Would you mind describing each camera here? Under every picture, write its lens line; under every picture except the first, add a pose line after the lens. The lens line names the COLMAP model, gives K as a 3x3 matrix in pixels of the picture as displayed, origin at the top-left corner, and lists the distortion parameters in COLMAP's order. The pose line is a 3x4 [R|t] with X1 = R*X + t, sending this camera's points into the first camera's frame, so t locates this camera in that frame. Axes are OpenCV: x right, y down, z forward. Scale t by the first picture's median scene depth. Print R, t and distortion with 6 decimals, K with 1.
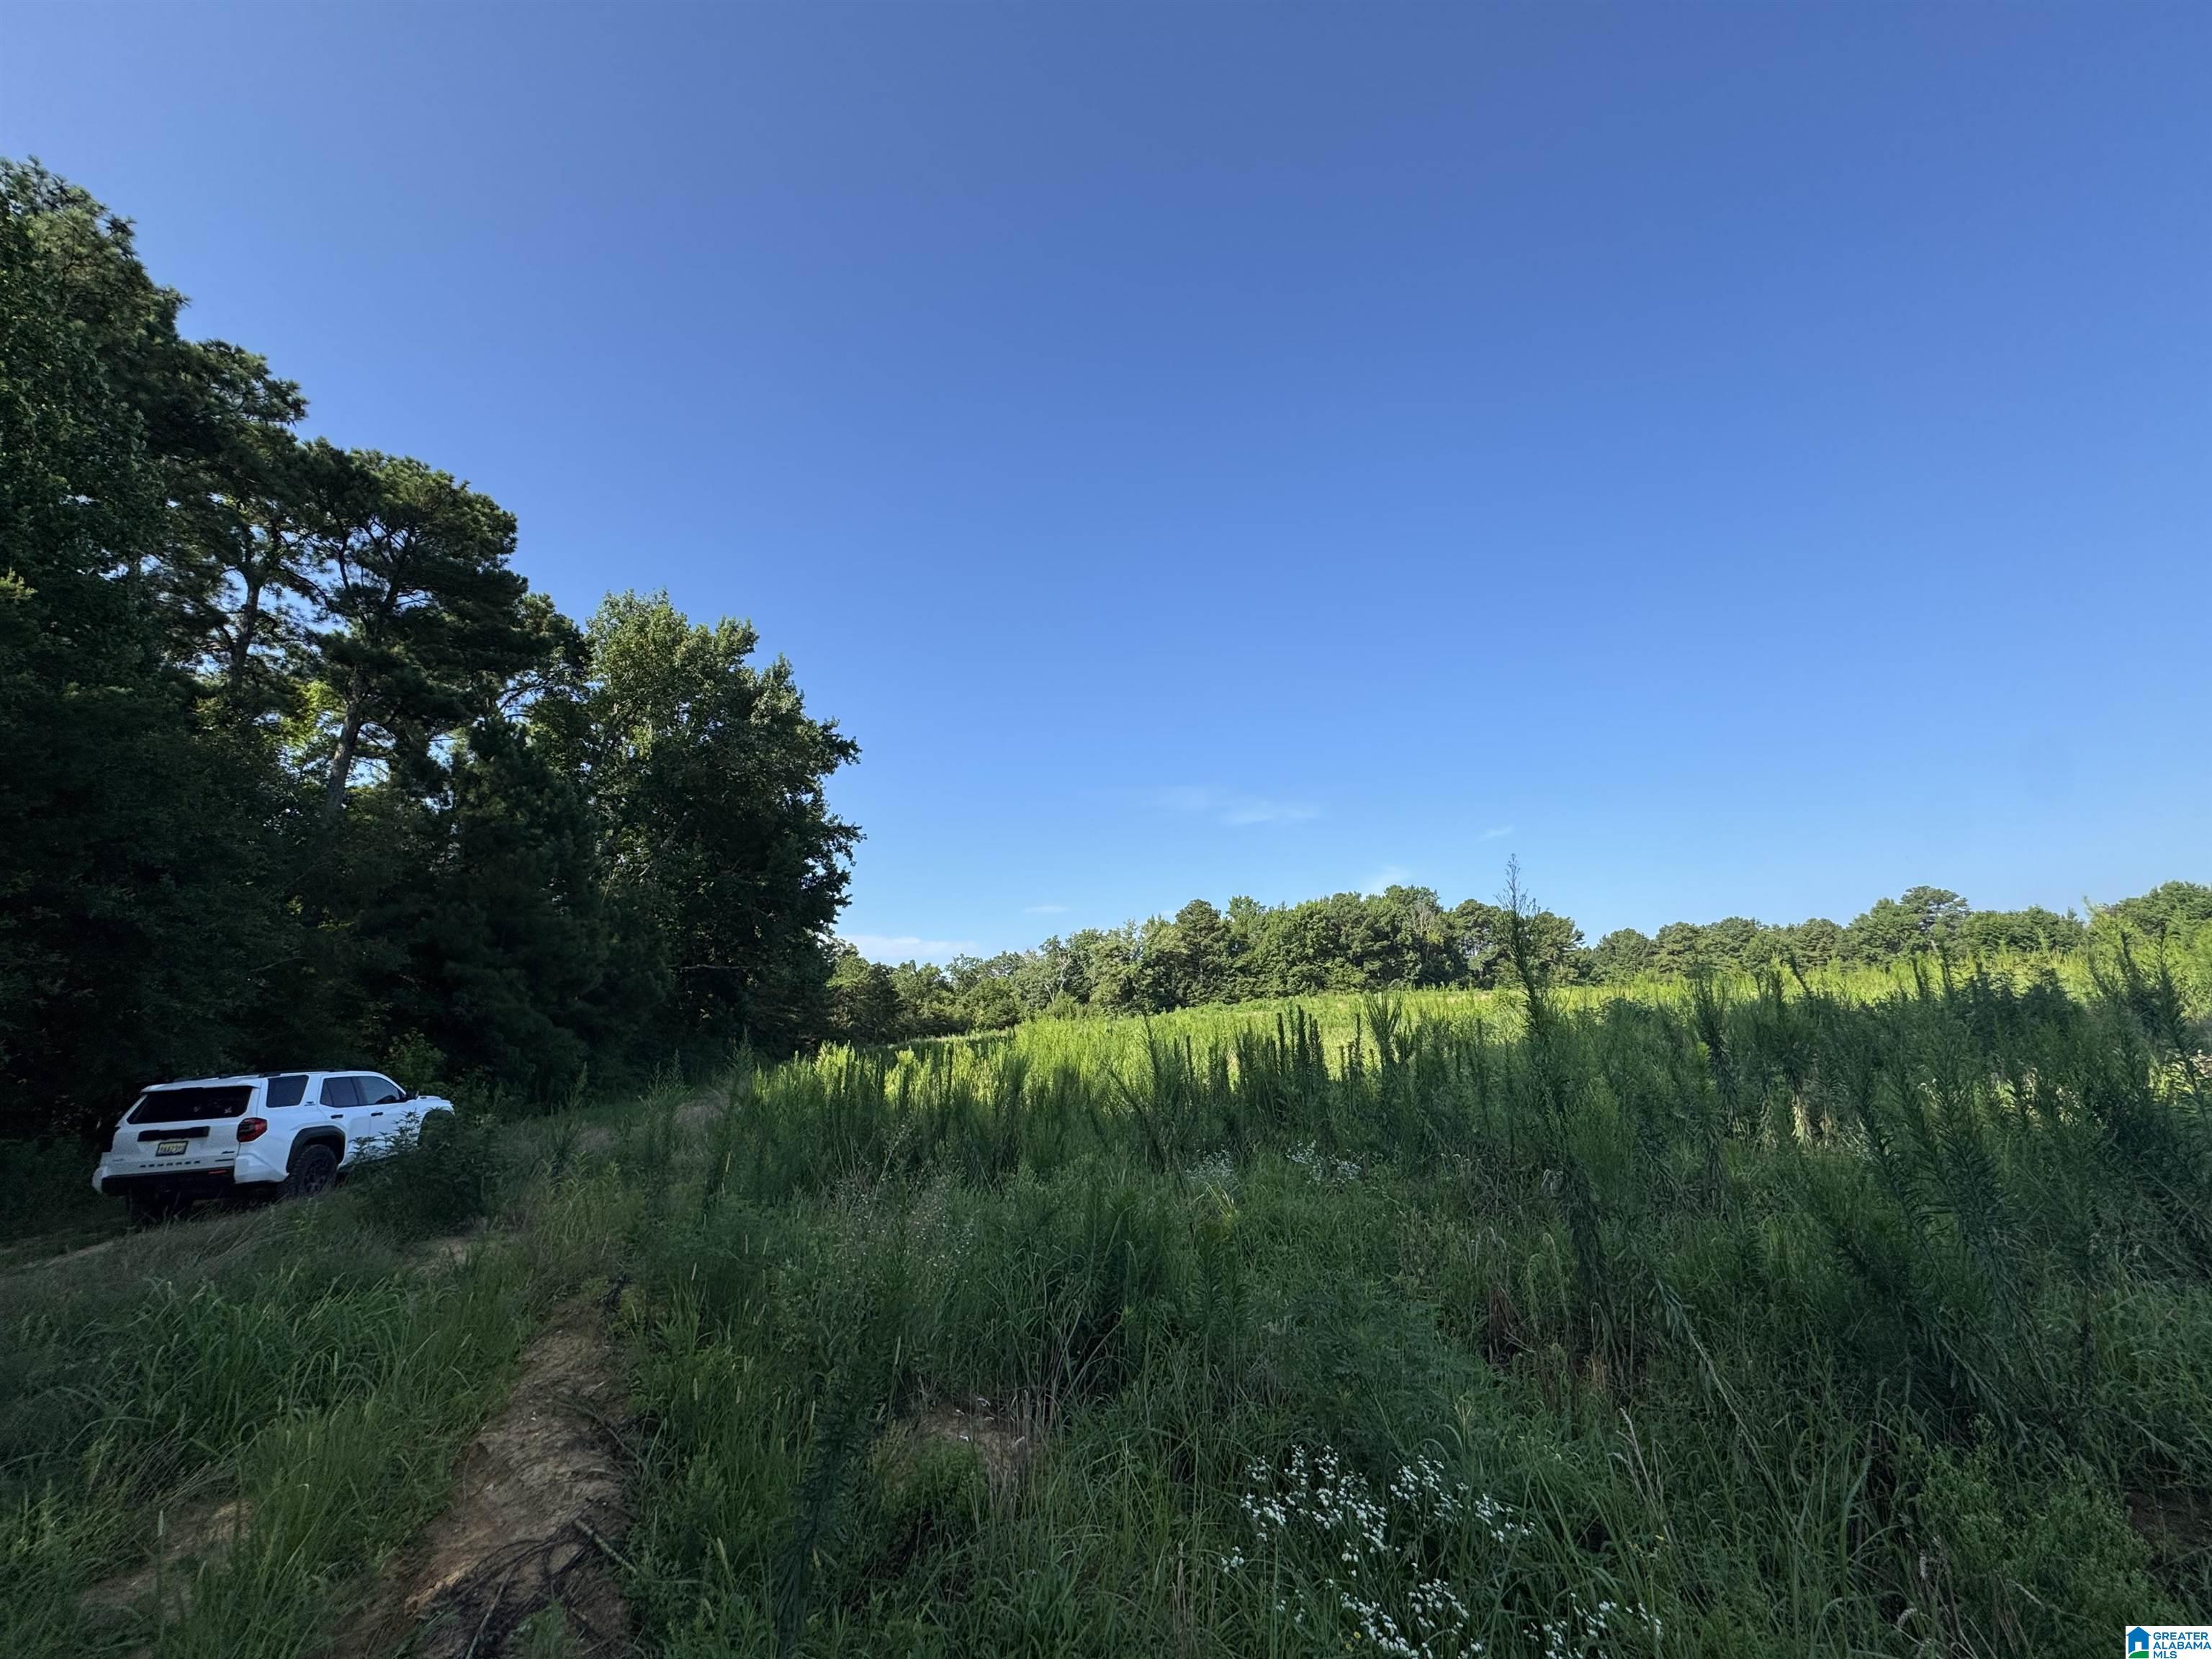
lens RADIAL K [[879.1, 0, 1098.7], [0, 879.1, 832.0], [0, 0, 1]] dist [-0.000927, -0.000314]
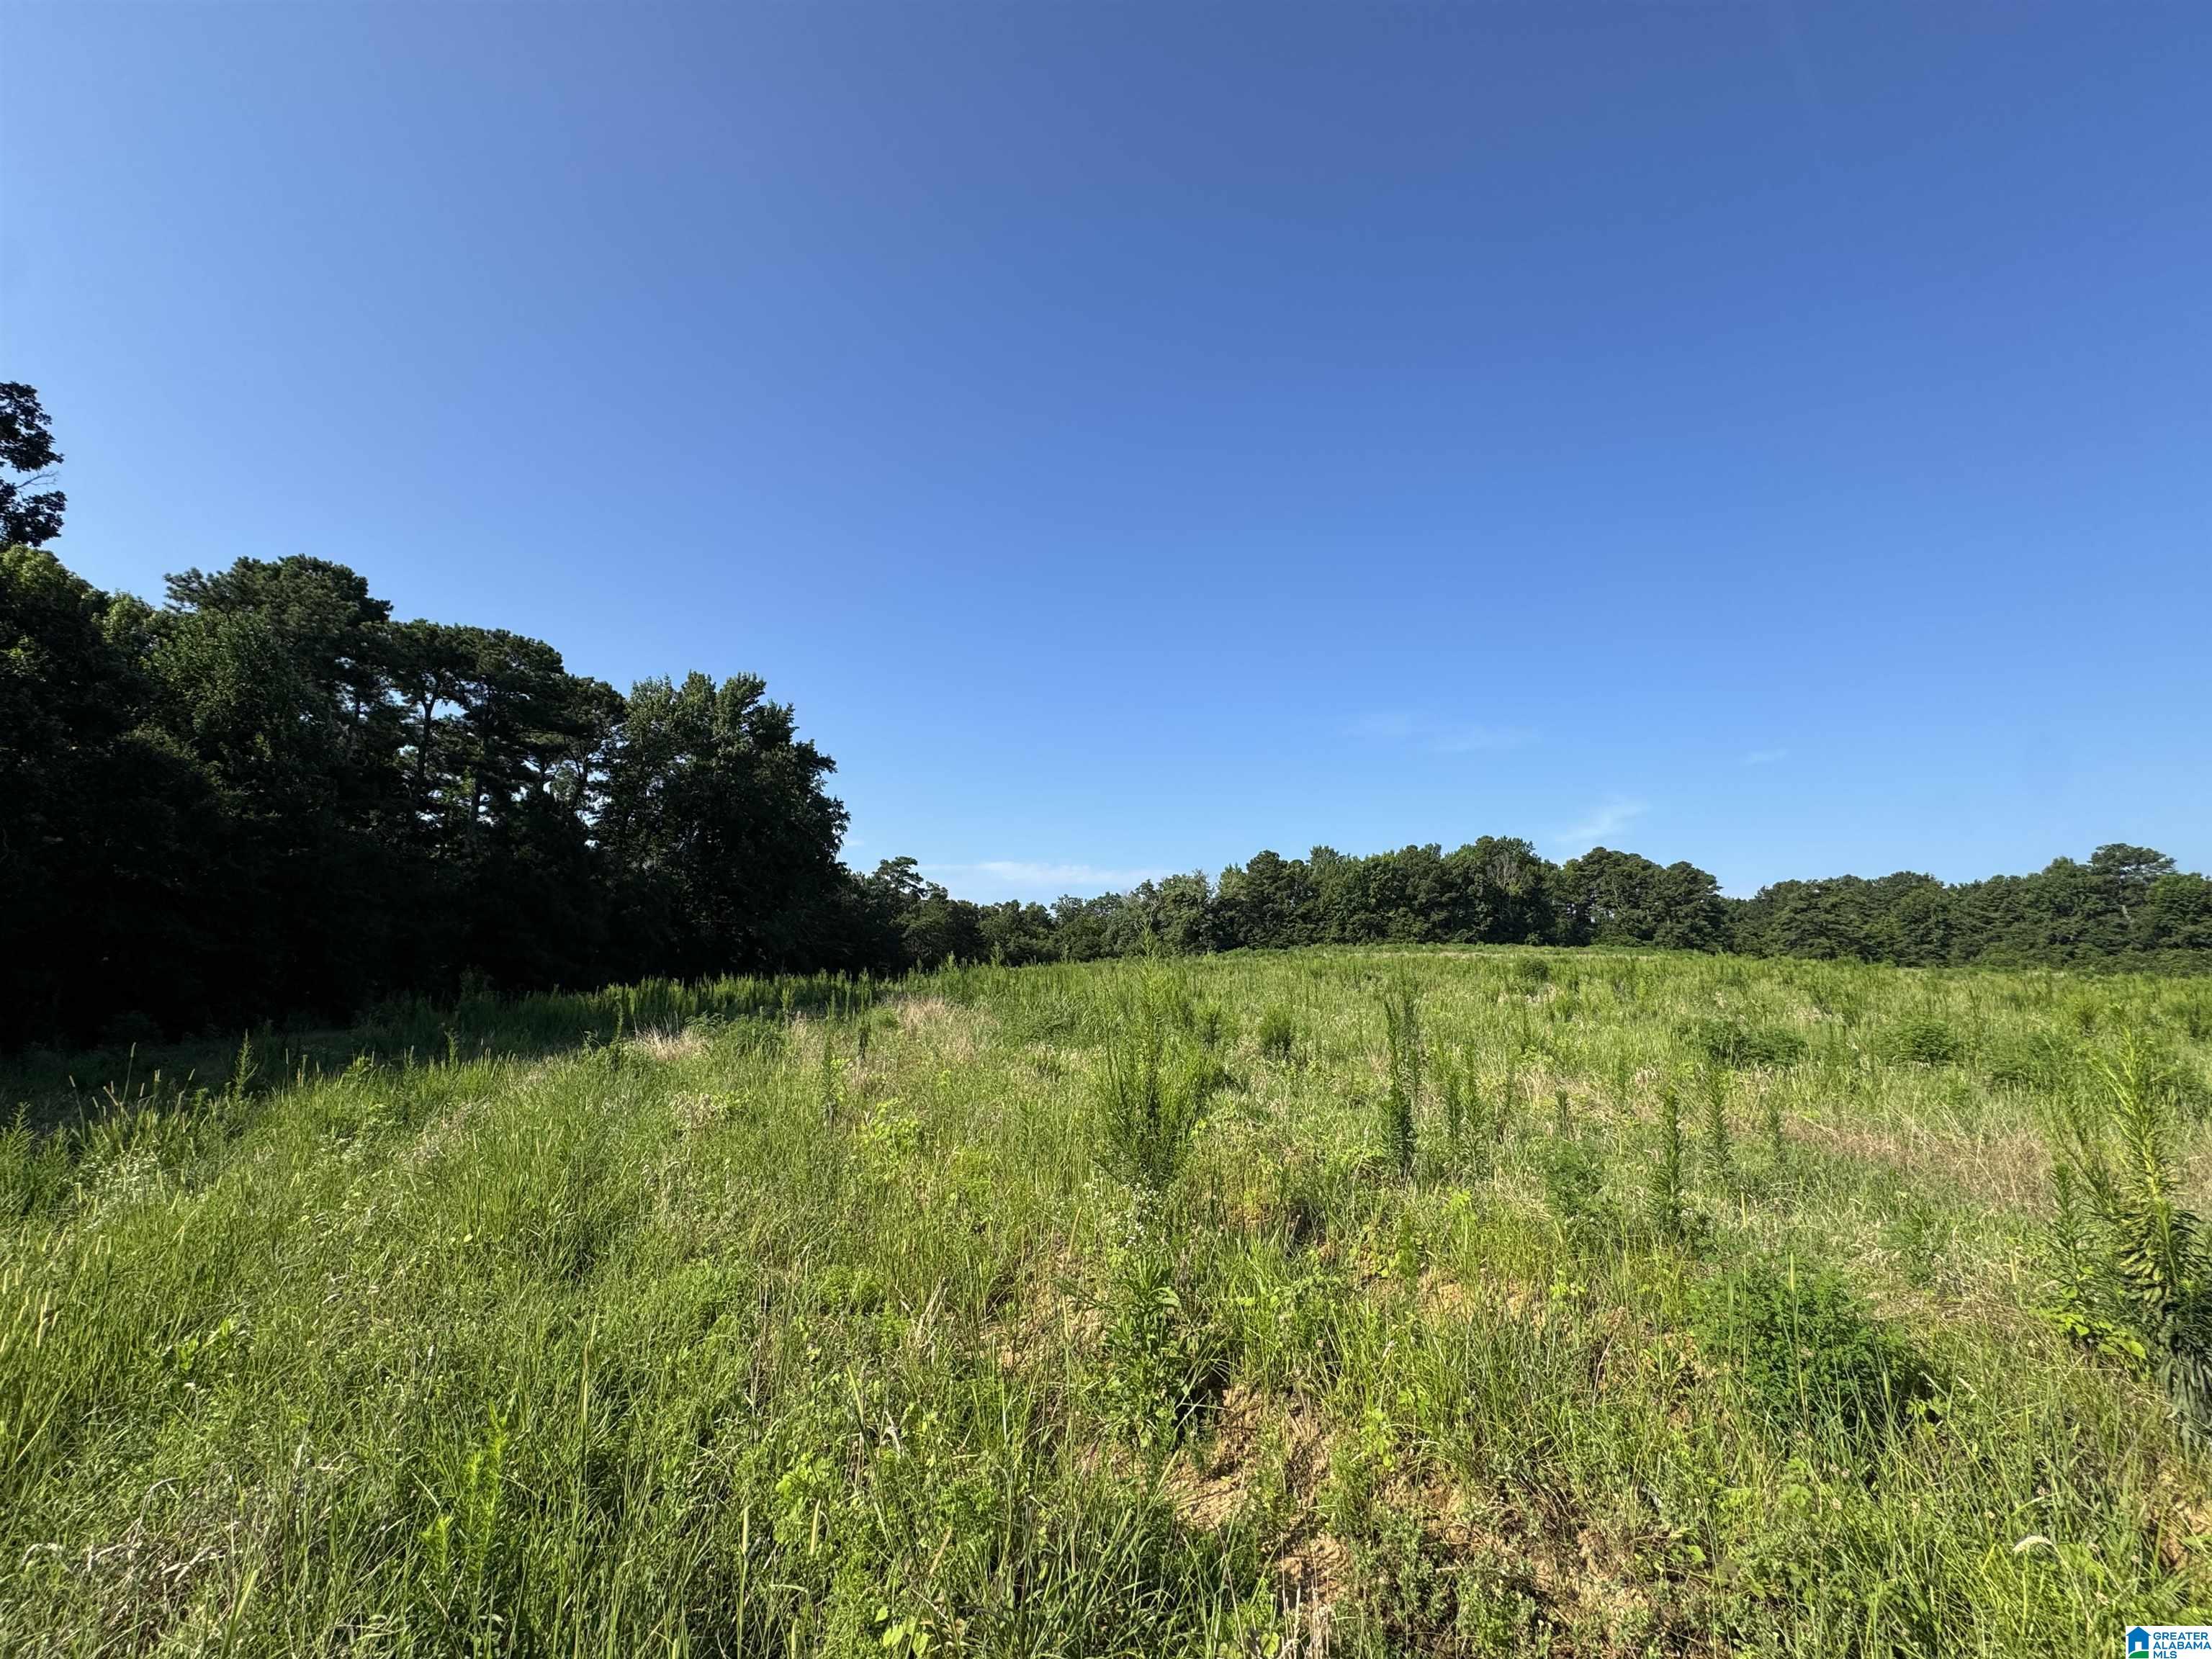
lens RADIAL K [[879.1, 0, 1109.5], [0, 879.1, 826.1], [0, 0, 1]] dist [-0.000927, -0.000314]
pose [[0.977616, 0.007604, -0.210262, 0.148313], [0.007649, 0.997402, 0.071635, -0.030389], [0.210260, -0.071640, 0.975017, -0.082744]]
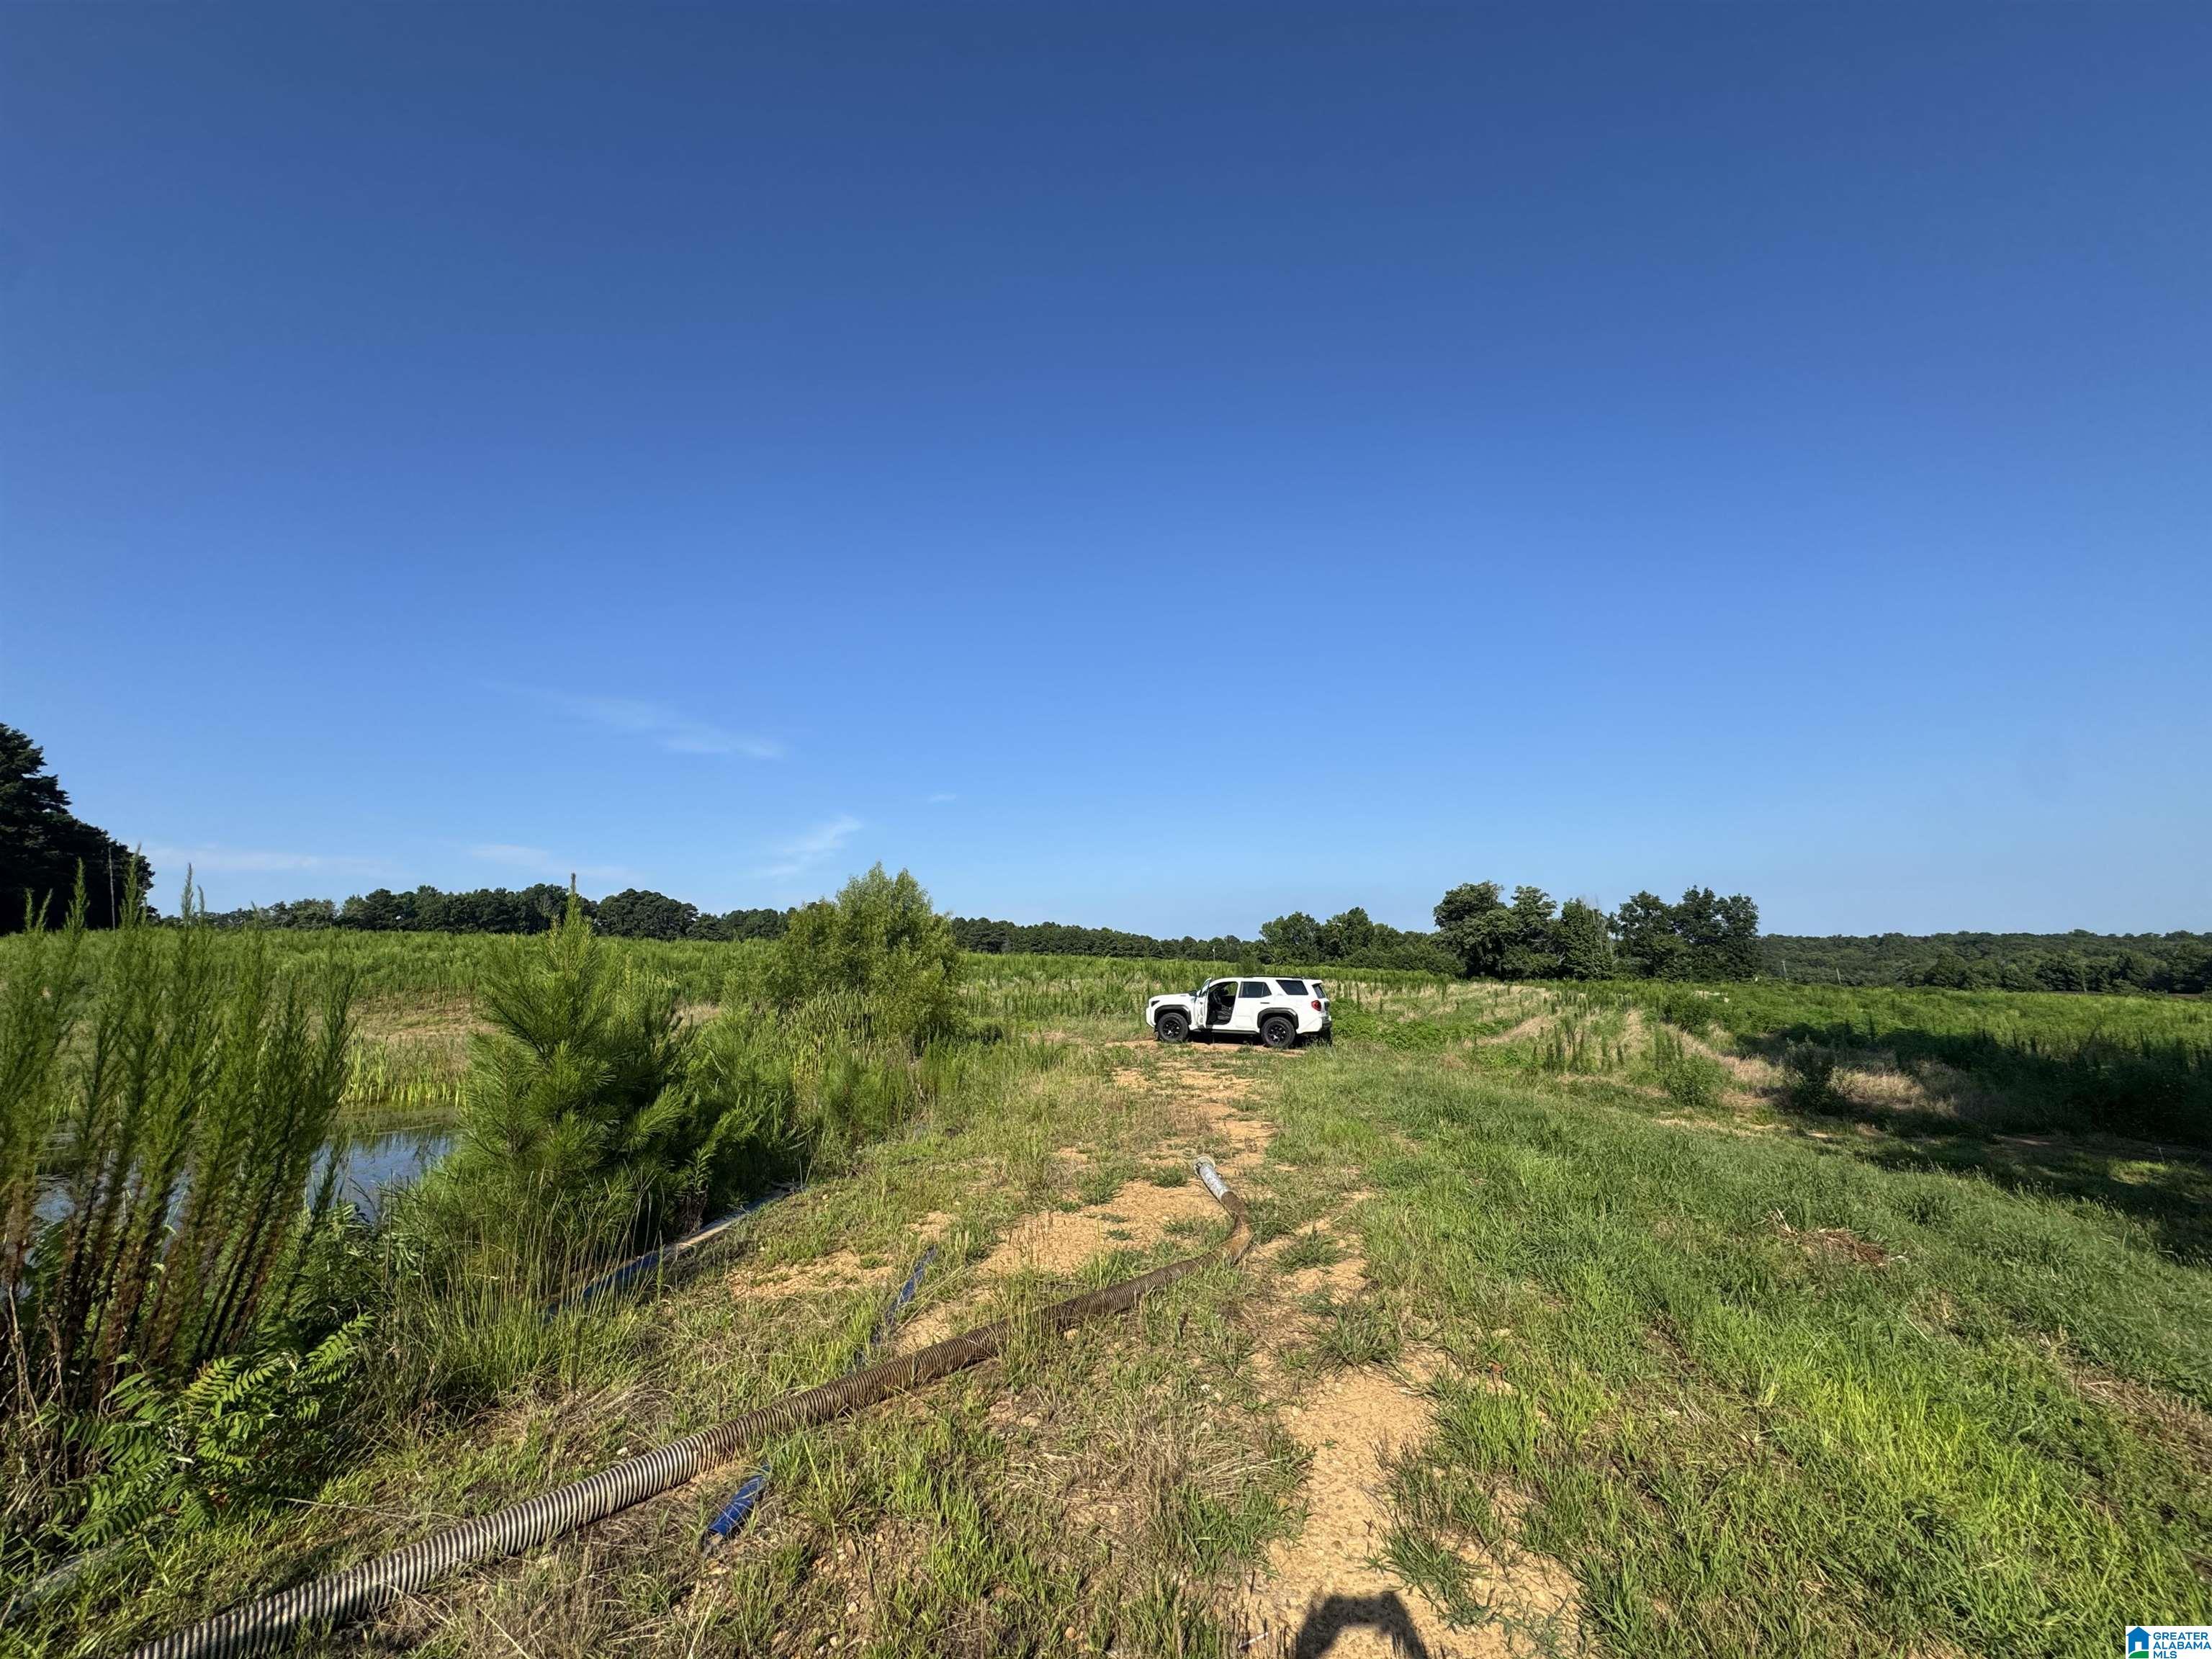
lens RADIAL K [[879.1, 0, 1107.3], [0, 879.1, 822.3], [0, 0, 1]] dist [-0.000927, -0.000314]
pose [[0.811926, 0.105353, 0.574174, 0.270054], [-0.131121, 0.991360, 0.003514, -0.260342], [-0.568843, -0.078140, 0.818725, -1.327124]]
